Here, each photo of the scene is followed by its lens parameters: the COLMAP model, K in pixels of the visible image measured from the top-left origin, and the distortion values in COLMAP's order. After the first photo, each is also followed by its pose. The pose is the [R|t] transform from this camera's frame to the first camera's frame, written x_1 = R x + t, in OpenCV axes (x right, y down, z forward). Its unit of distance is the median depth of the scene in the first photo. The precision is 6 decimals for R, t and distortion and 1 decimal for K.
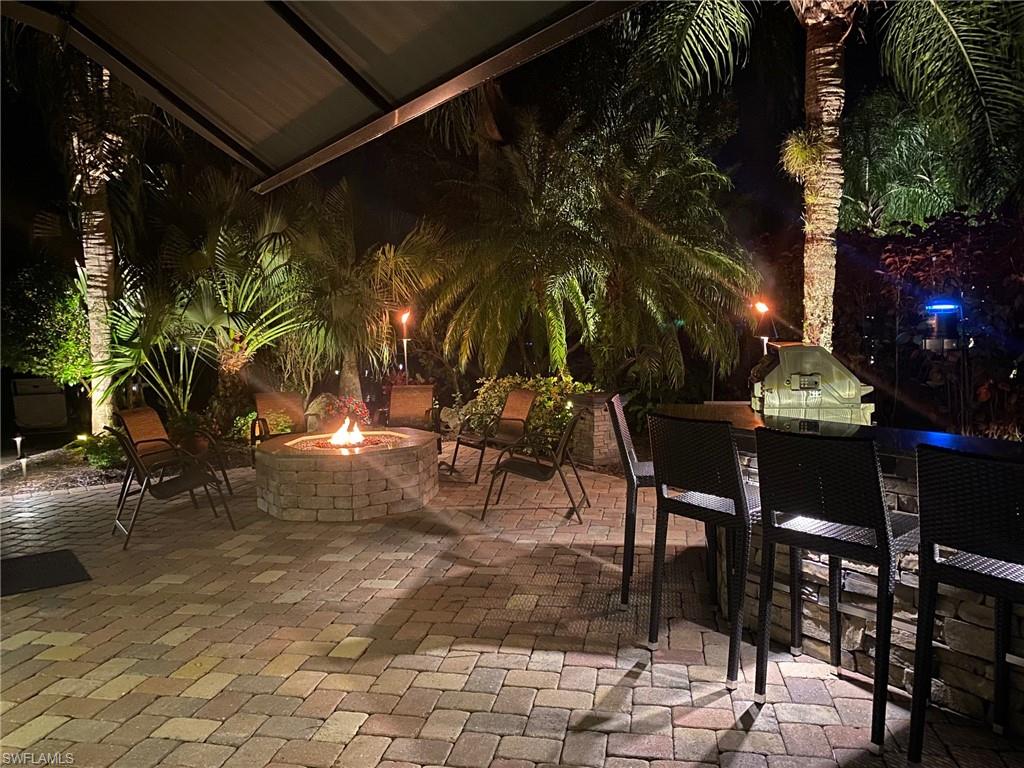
lens RADIAL K [[792.4, 0, 512.0], [0, 792.4, 384.0], [0, 0, 1]] dist [-0.004420, -0.002878]
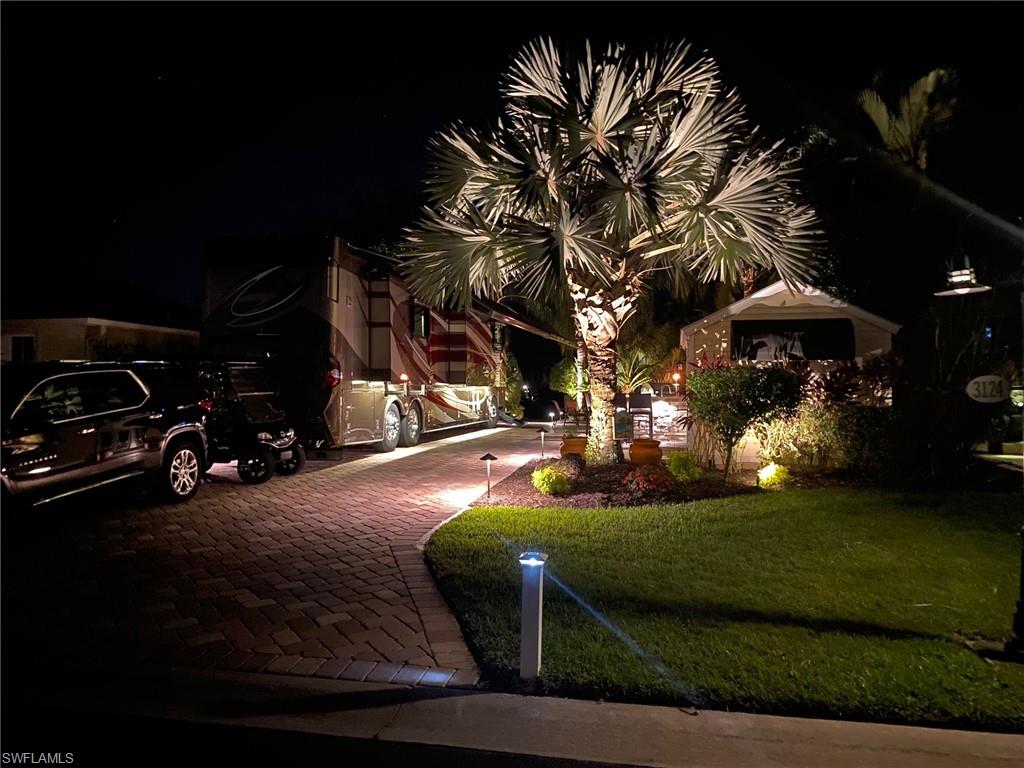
lens RADIAL K [[792.4, 0, 512.0], [0, 792.4, 384.0], [0, 0, 1]] dist [-0.004420, -0.002878]
pose [[0.707757, 0.021589, -0.706126, 1.502365], [-0.075739, 0.996091, -0.045459, 0.115165], [0.702385, 0.085655, 0.706625, -1.399507]]
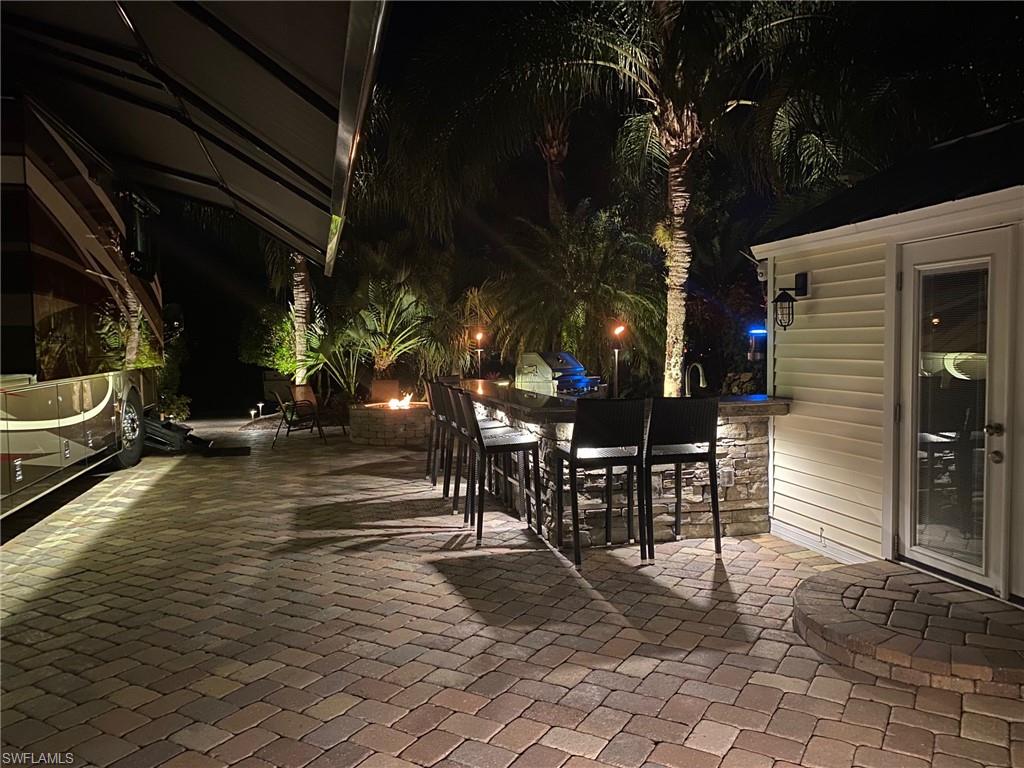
lens RADIAL K [[792.4, 0, 512.0], [0, 792.4, 384.0], [0, 0, 1]] dist [-0.004420, -0.002878]
pose [[0.941653, 0.028448, -0.335380, 0.482187], [-0.036304, 0.999193, -0.017178, 0.035223], [0.334620, 0.028351, 0.941926, -0.450966]]
